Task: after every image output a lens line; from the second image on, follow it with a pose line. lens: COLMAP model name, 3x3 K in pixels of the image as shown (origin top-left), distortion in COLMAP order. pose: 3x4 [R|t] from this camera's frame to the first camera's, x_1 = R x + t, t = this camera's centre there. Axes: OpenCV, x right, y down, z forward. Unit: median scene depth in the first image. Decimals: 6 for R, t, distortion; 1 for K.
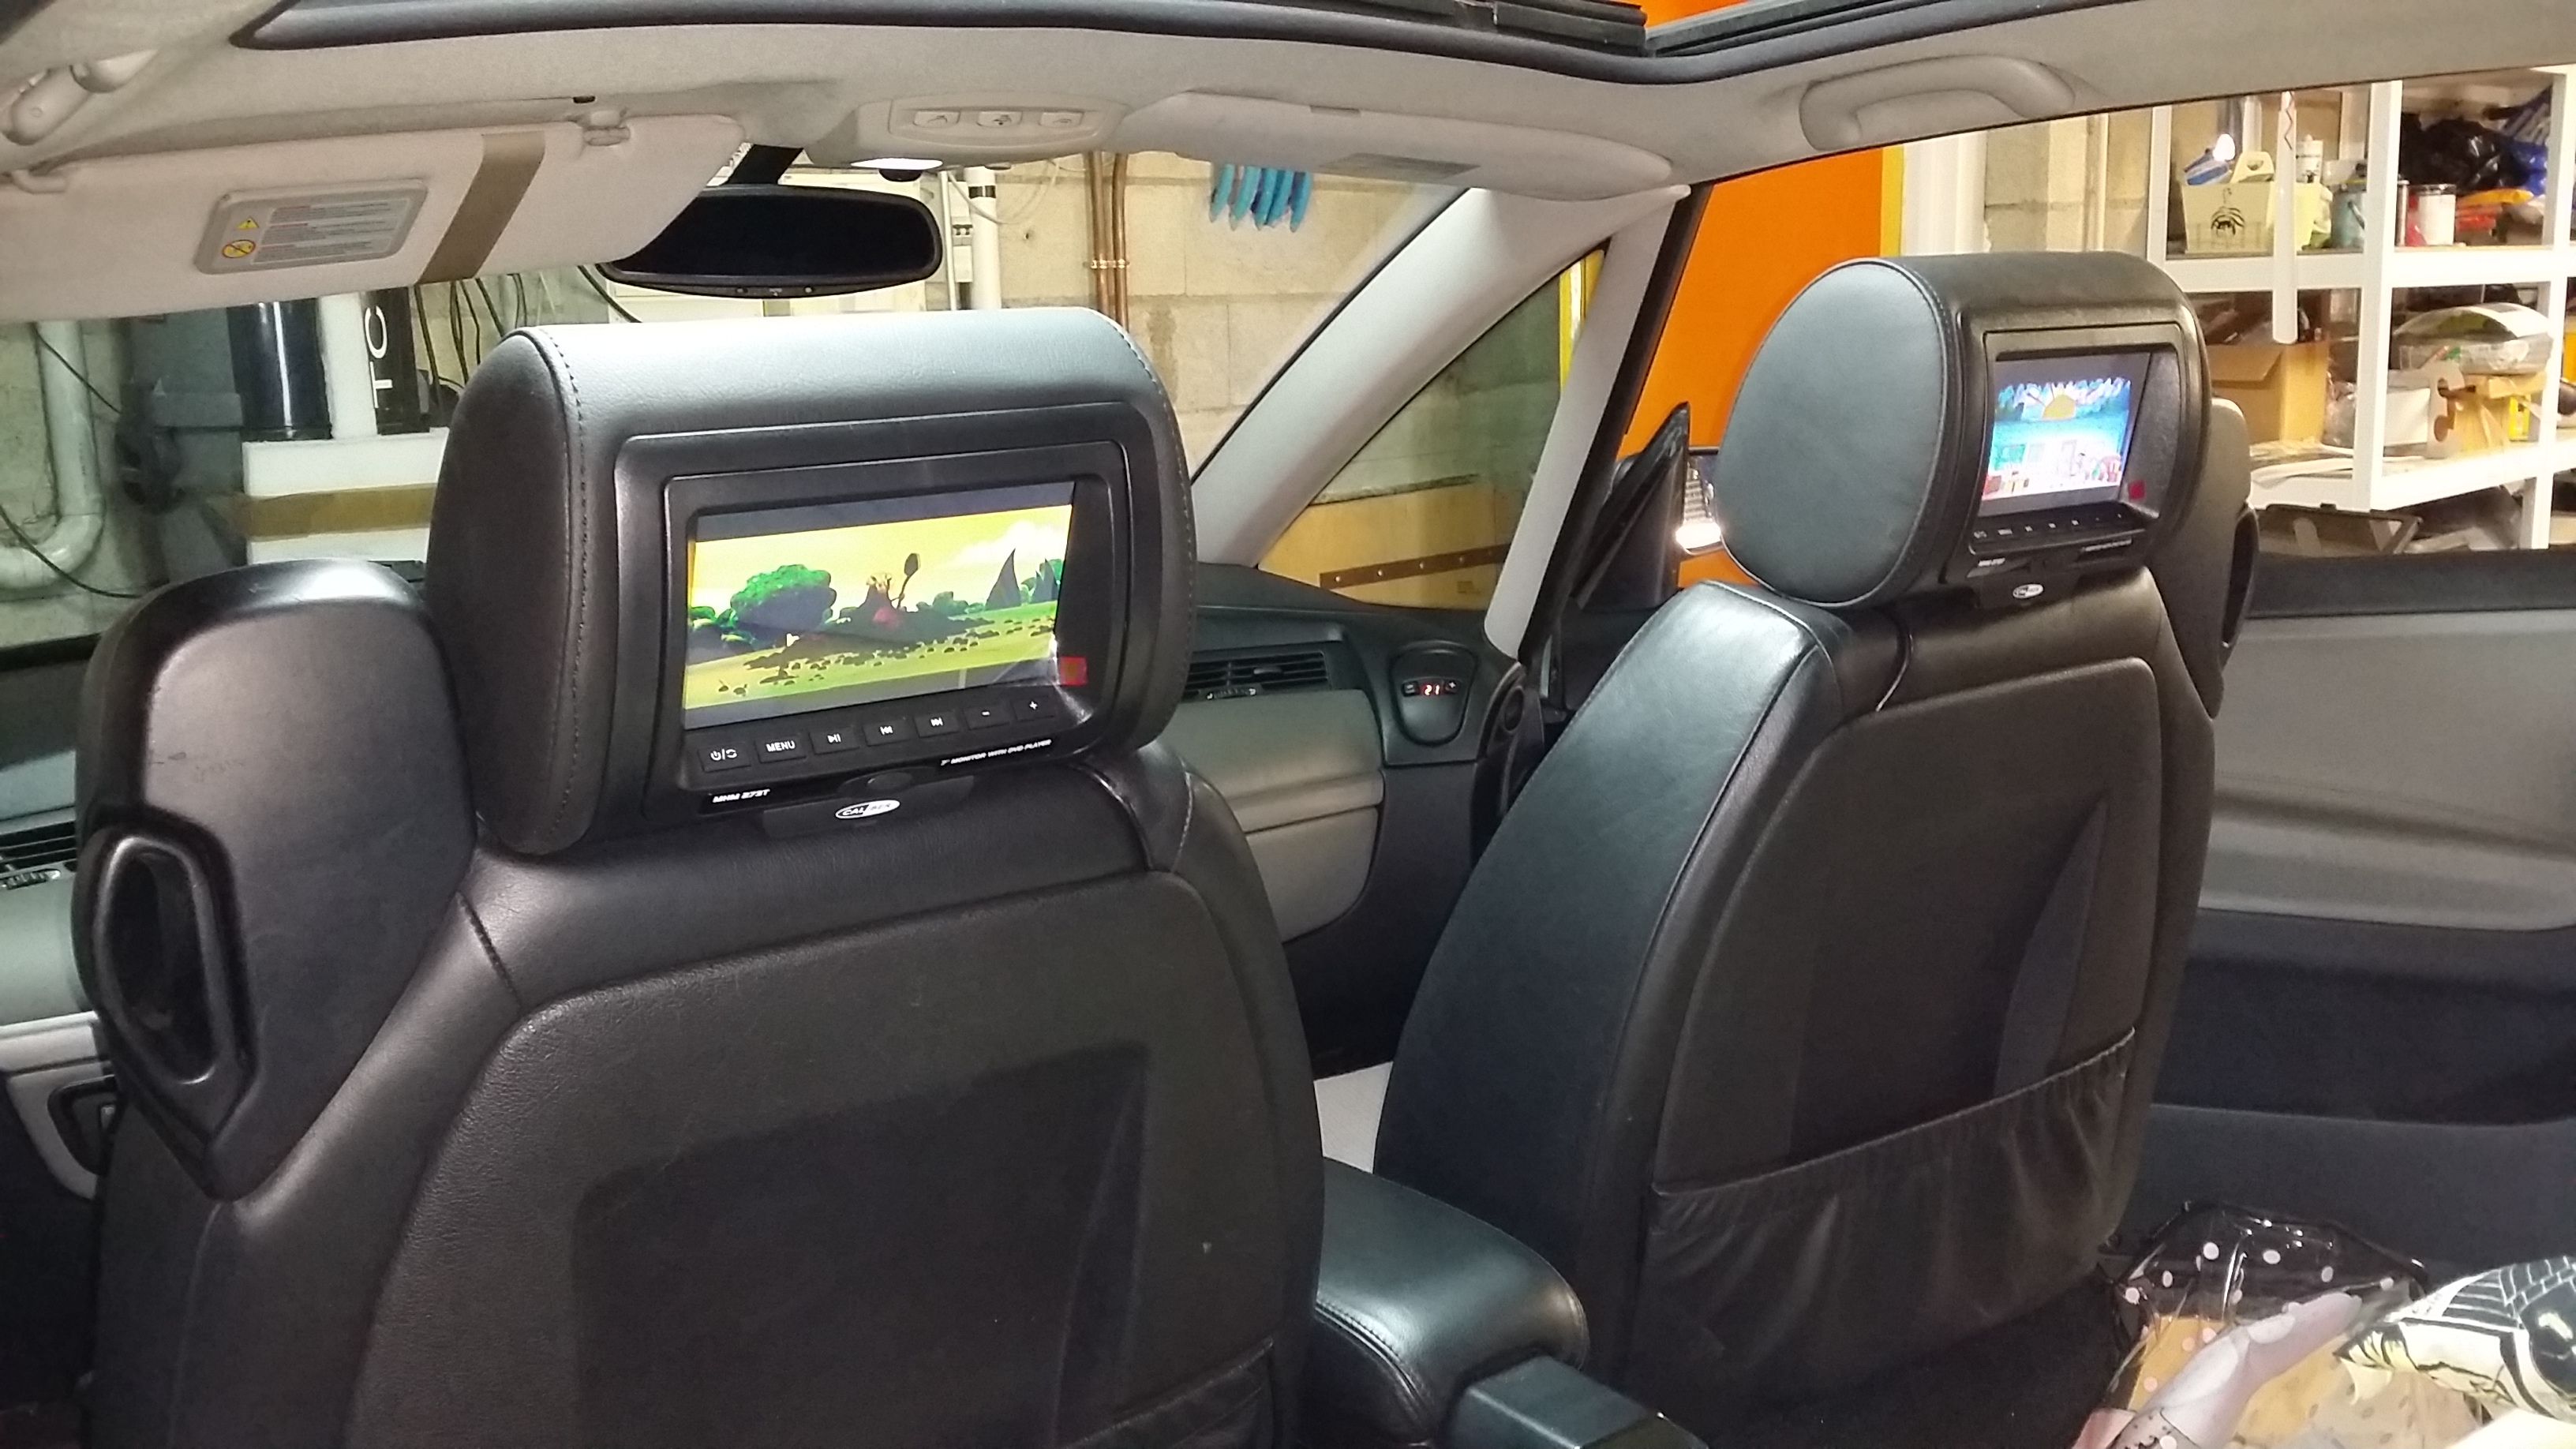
lens RADIAL K [[2376.8, 0, 1288.0], [0, 2376.8, 724.5], [0, 0, 1]] dist [0.266118, -0.485243]
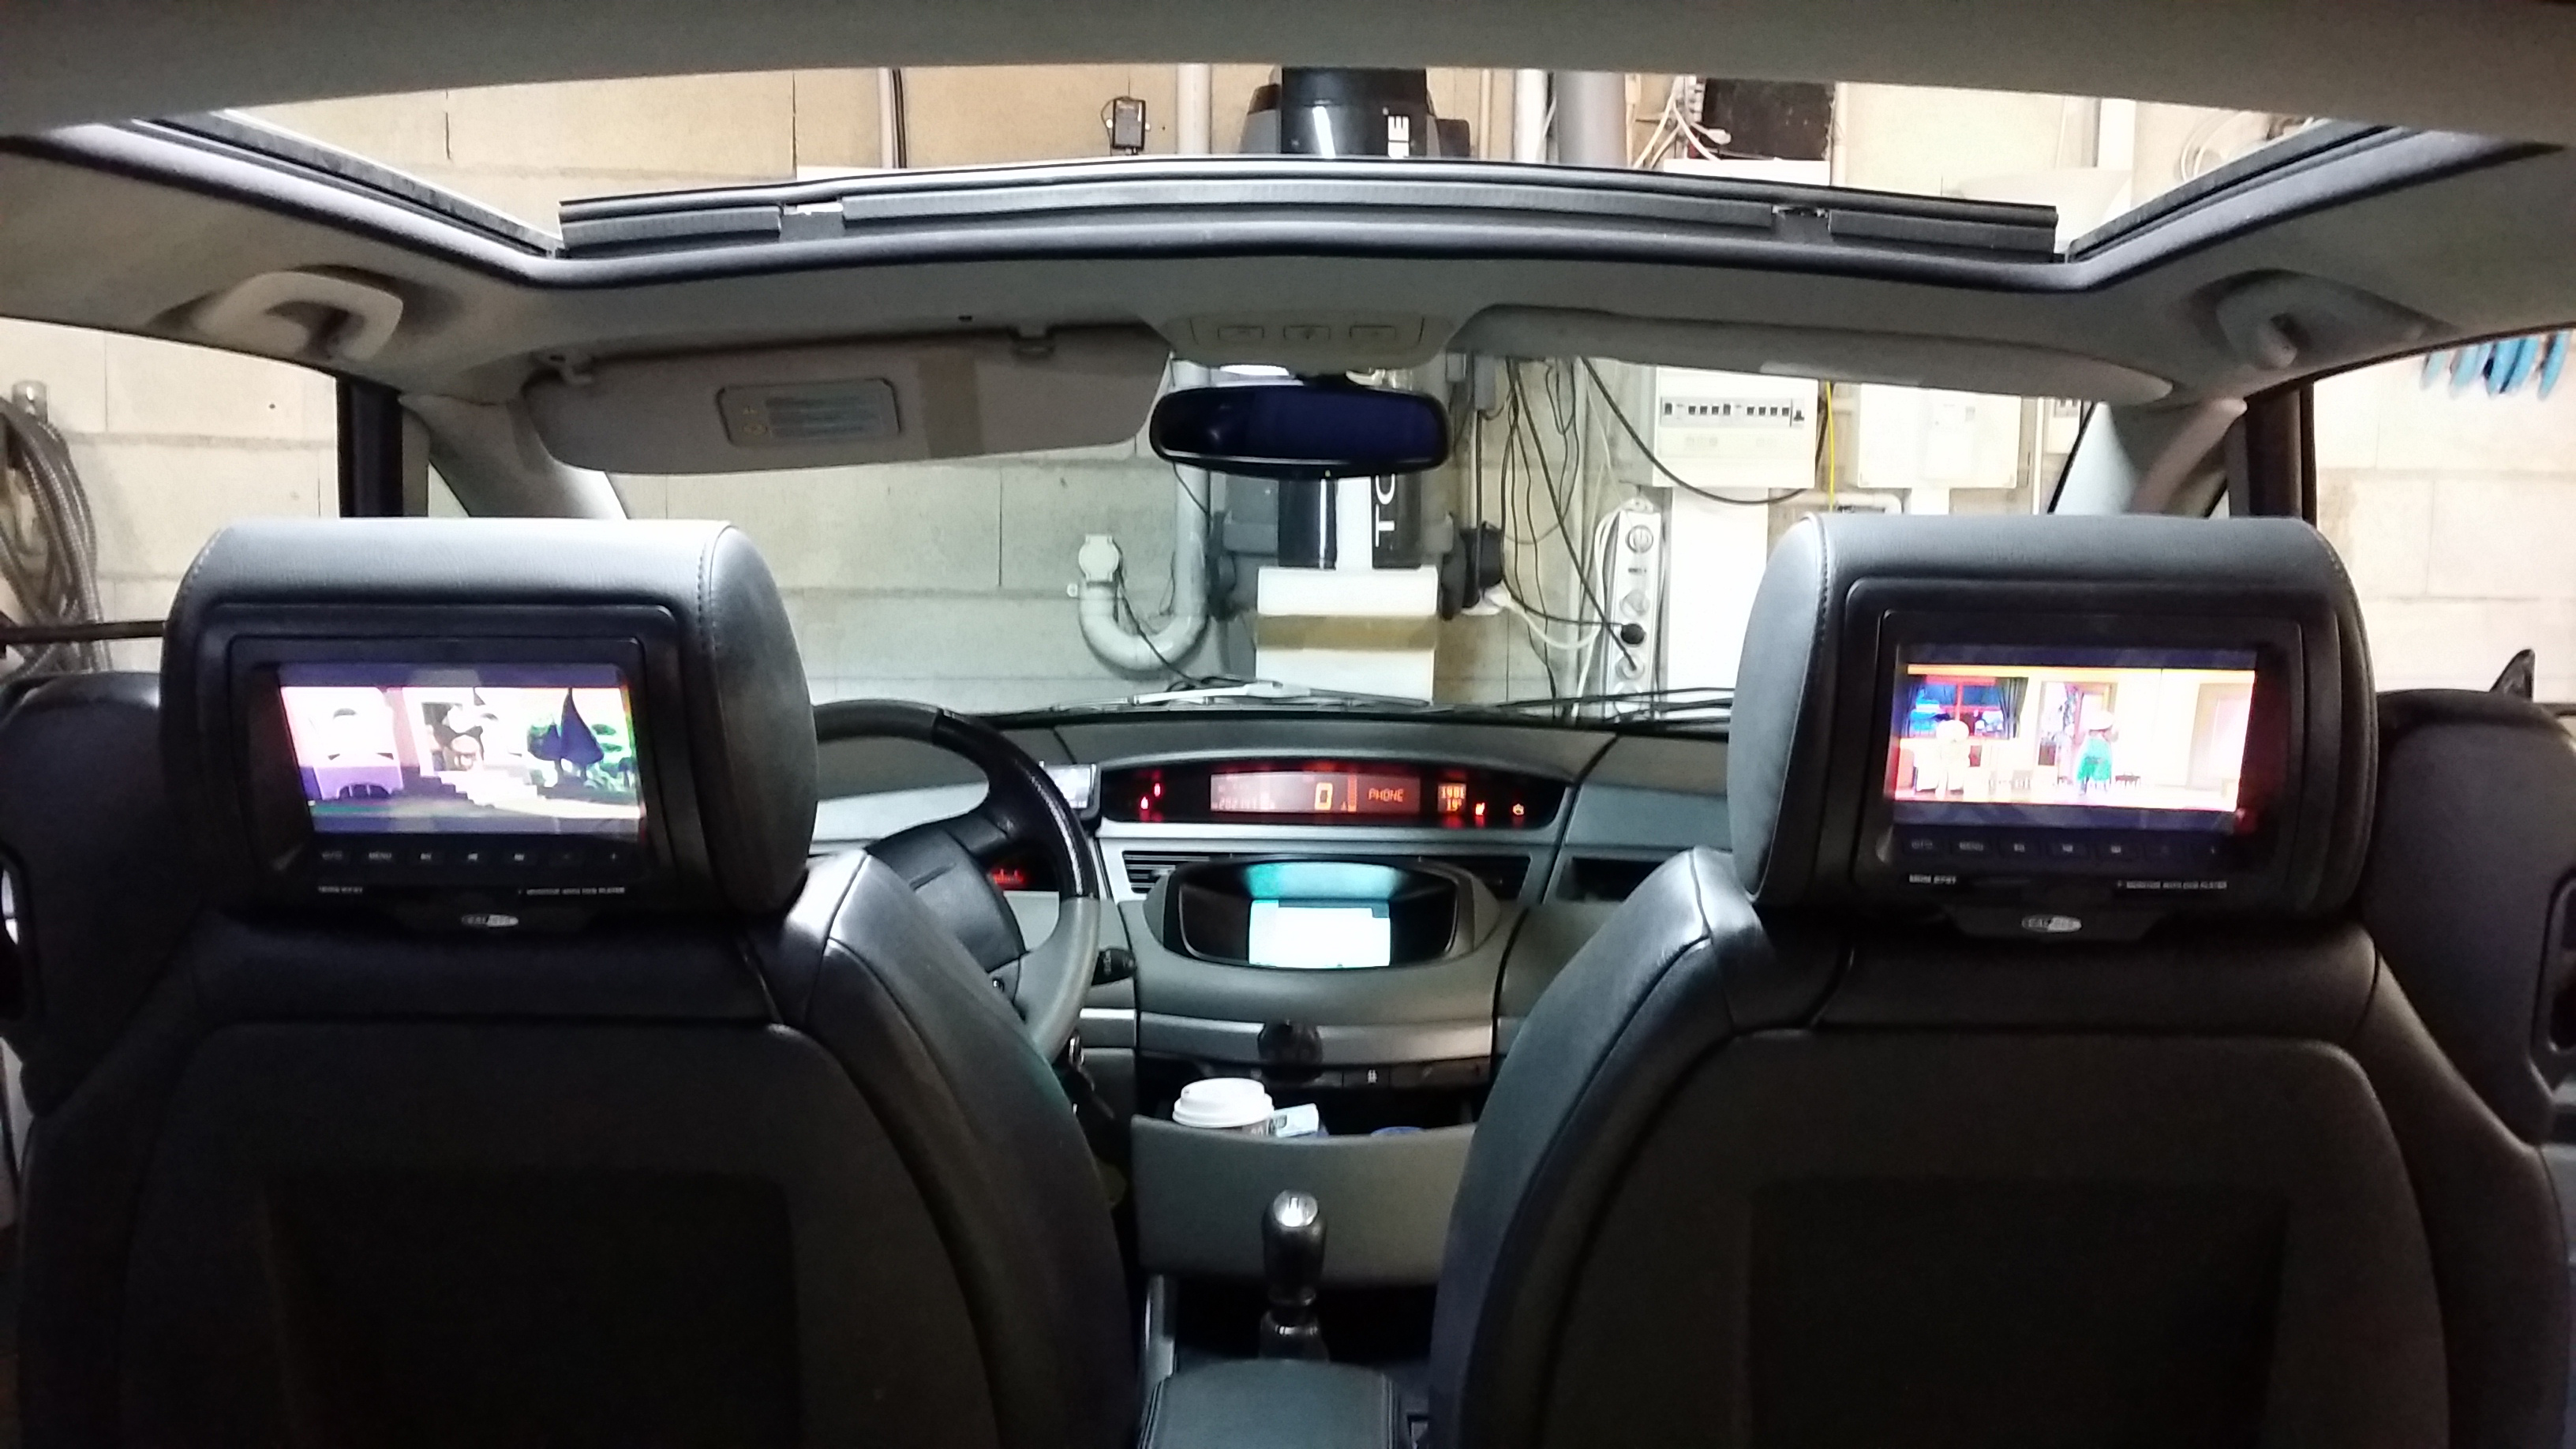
lens RADIAL K [[2376.8, 0, 1288.0], [0, 2376.8, 724.5], [0, 0, 1]] dist [0.266118, -0.485243]
pose [[0.790125, 0.119761, -0.601133, 0.280795], [-0.149704, 0.988731, 0.000210, -0.039771], [0.594384, 0.089826, 0.799149, 0.083452]]
